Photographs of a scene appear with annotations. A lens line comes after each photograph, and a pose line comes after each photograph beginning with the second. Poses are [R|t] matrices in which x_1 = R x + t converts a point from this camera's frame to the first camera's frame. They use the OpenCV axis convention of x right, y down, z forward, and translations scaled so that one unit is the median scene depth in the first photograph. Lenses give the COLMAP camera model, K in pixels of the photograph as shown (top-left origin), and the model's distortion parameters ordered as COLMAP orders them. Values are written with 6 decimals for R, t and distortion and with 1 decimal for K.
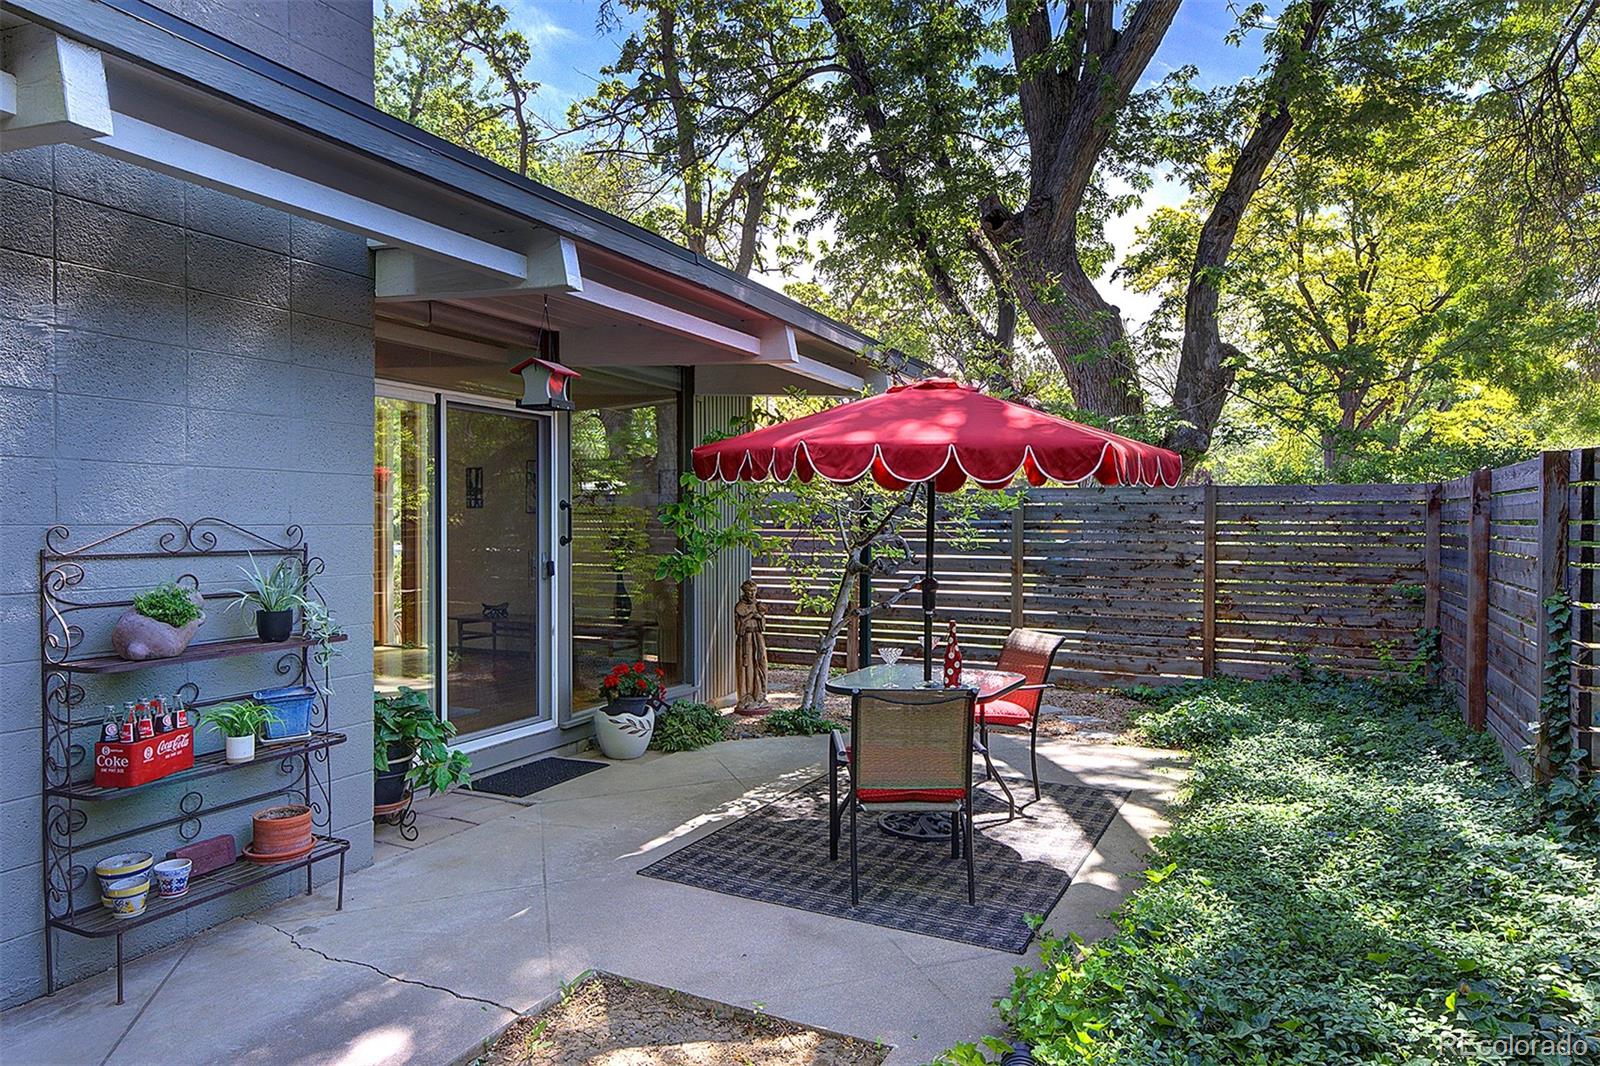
lens RADIAL K [[987.6, 0, 800.0], [0, 987.6, 533.0], [0, 0, 1]] dist [0.002394, 0.002060]
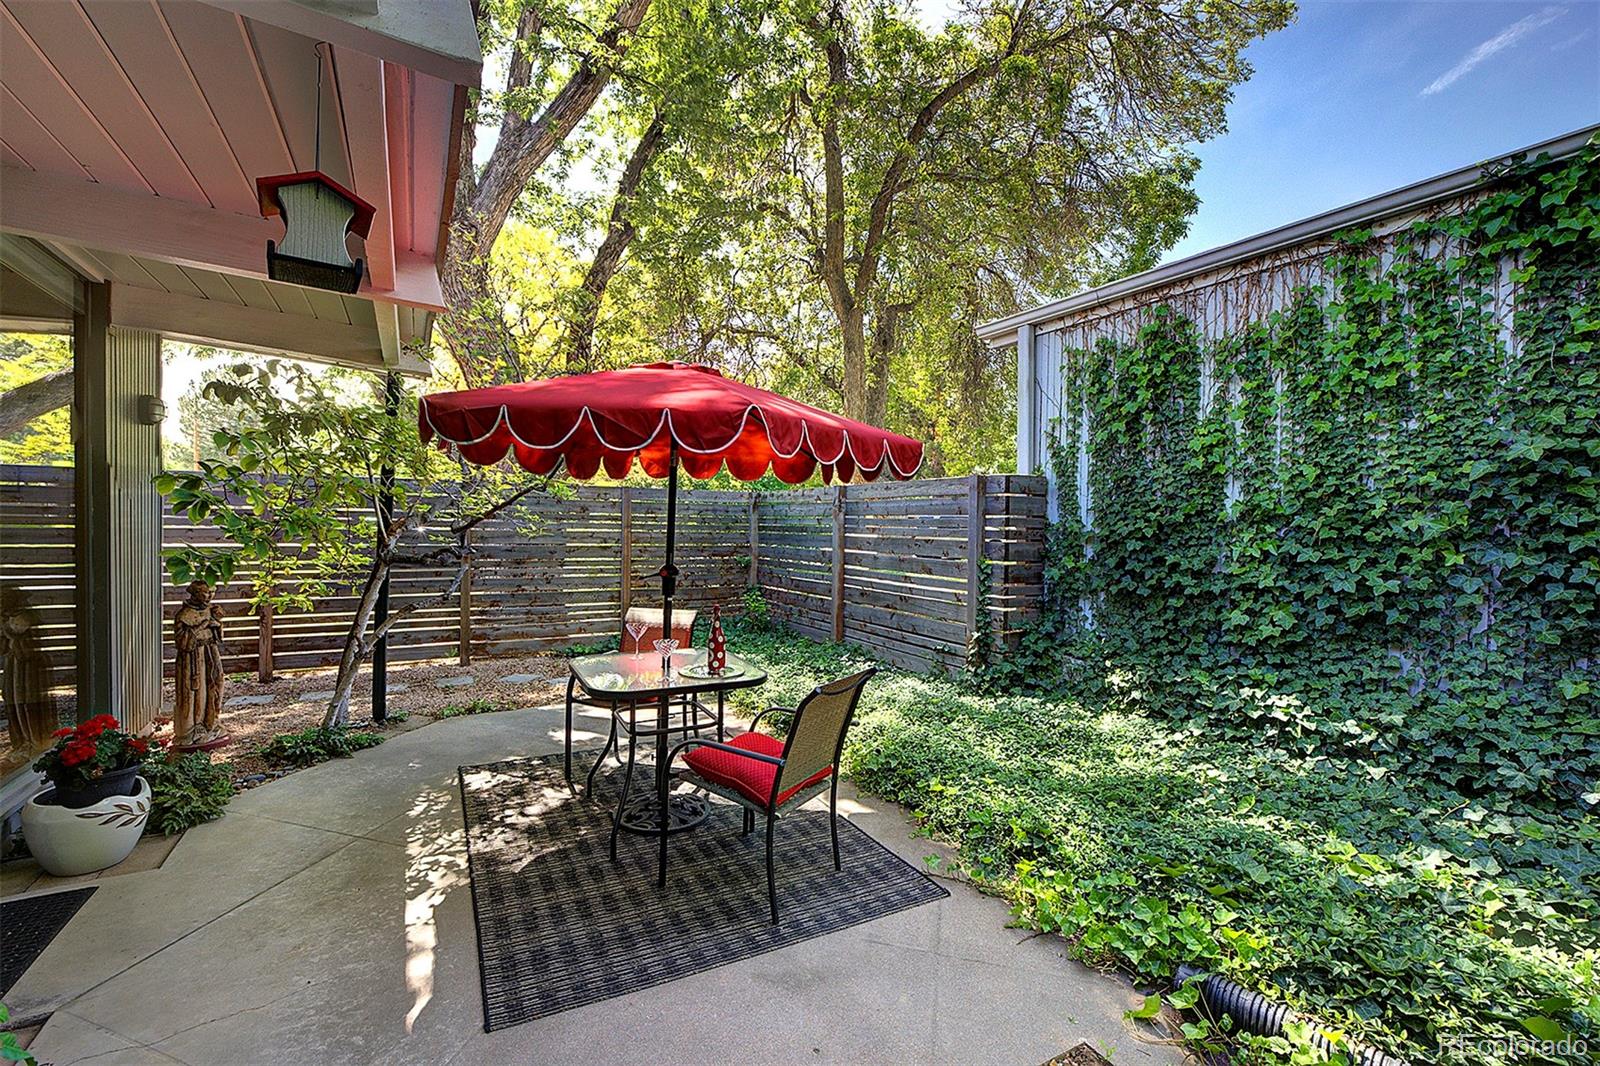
lens RADIAL K [[690.2, 0, 800.0], [0, 690.2, 533.0], [0, 0, 1]] dist [-0.013920, -0.000063]
pose [[0.572430, -0.005367, 0.819936, -0.271119], [-0.004314, 0.999945, 0.009557, 0.005292], [-0.819942, -0.009008, 0.572375, 0.373023]]
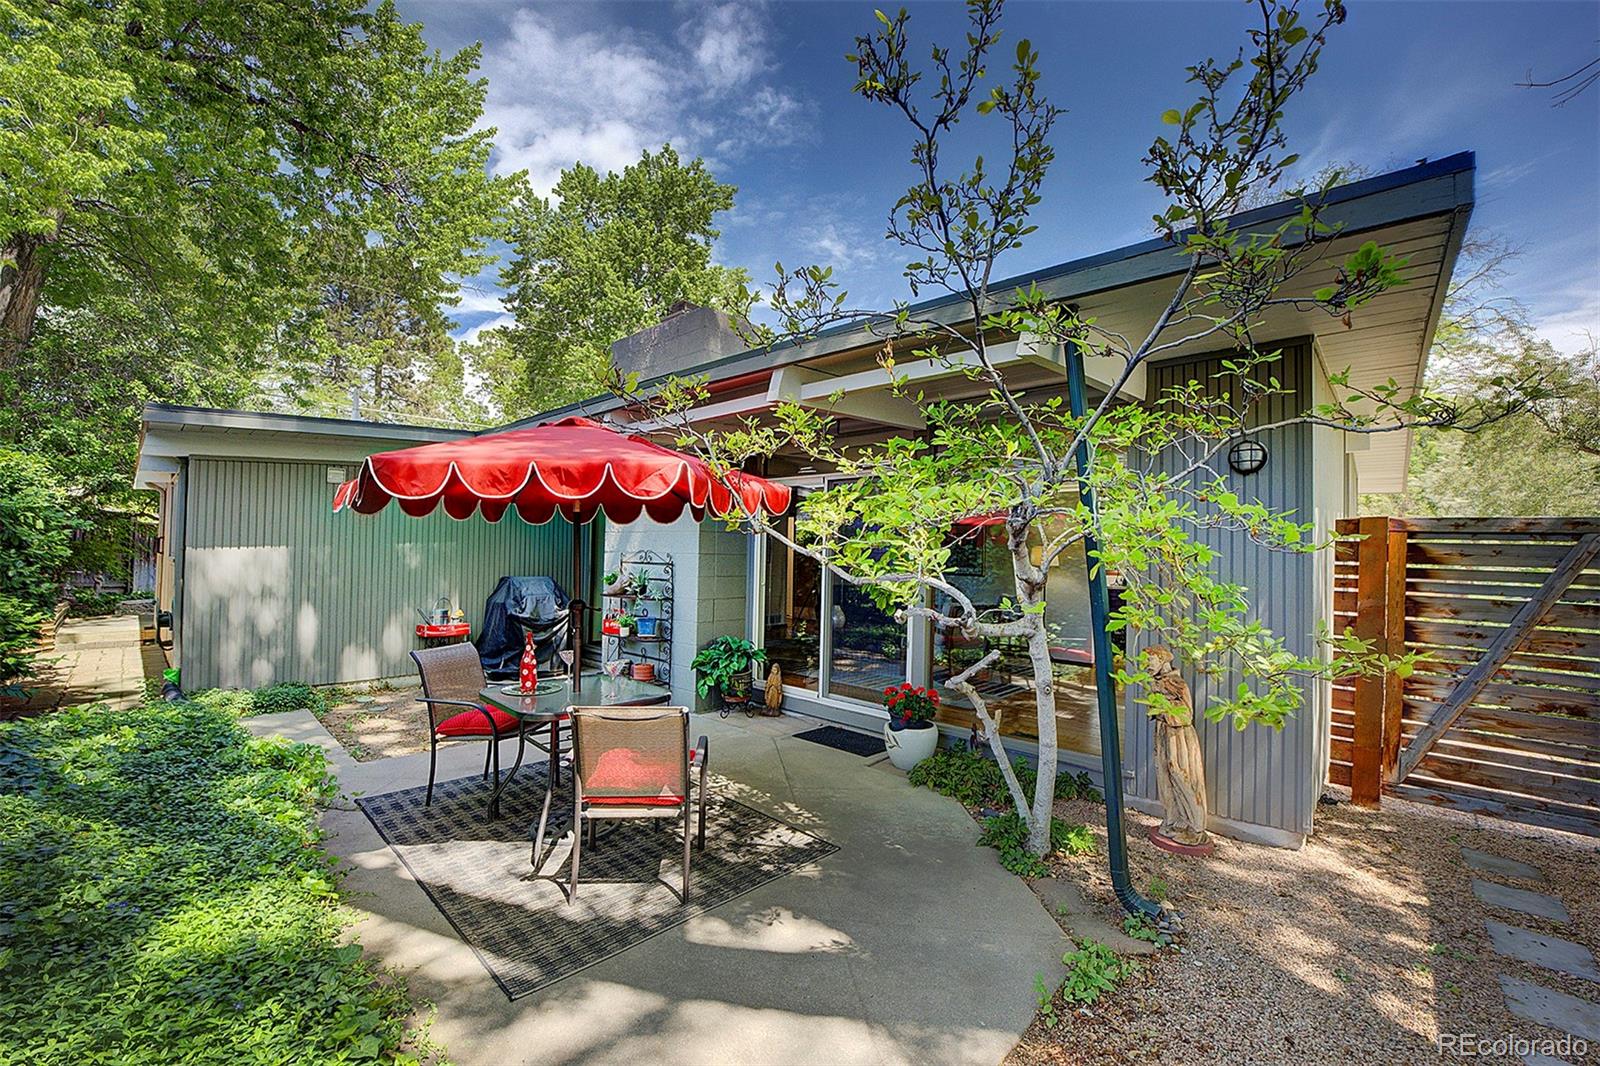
lens RADIAL K [[655.0, 0, 800.0], [0, 655.0, 533.0], [0, 0, 1]] dist [-0.037286, -0.000030]
pose [[-0.310514, -0.043696, -0.949564, 0.560748], [-0.030854, 0.998880, -0.035876, -0.005031], [0.950068, 0.018158, -0.311515, 1.097291]]
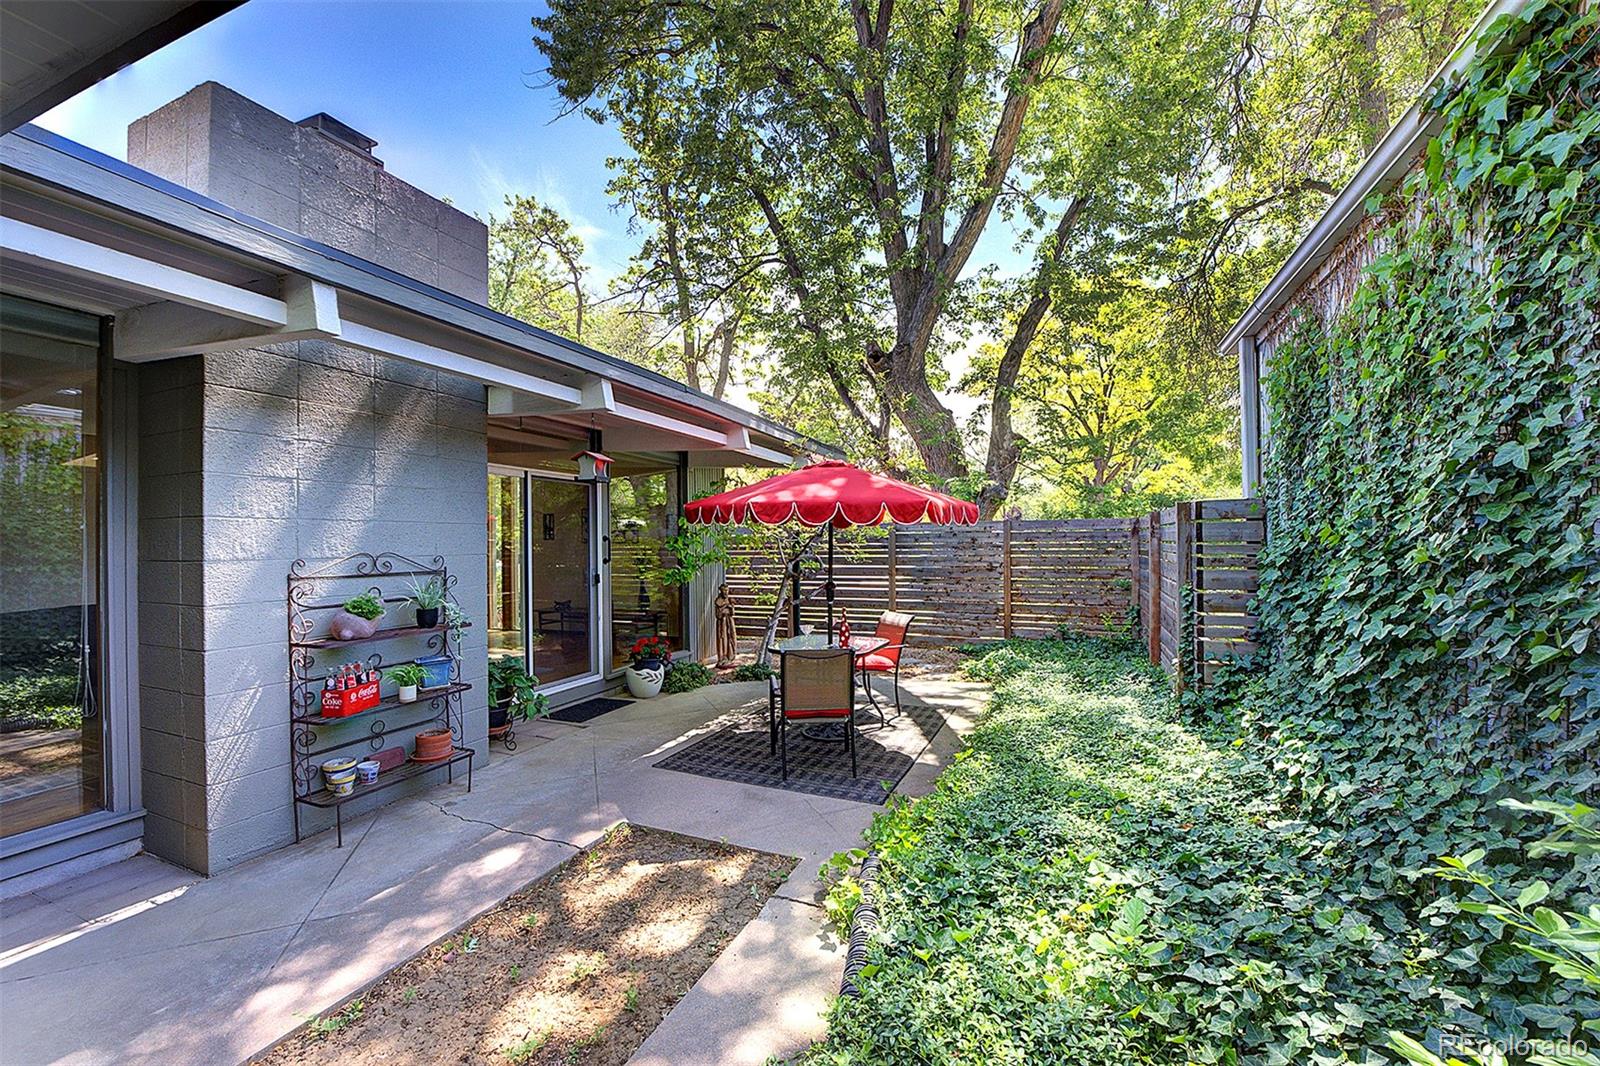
lens RADIAL K [[655.0, 0, 800.0], [0, 655.0, 533.0], [0, 0, 1]] dist [-0.037286, -0.000030]
pose [[0.998561, -0.013468, 0.051913, 0.020494], [0.014683, 0.999625, -0.023101, -0.008894], [-0.051583, 0.023830, 0.998384, -0.069474]]
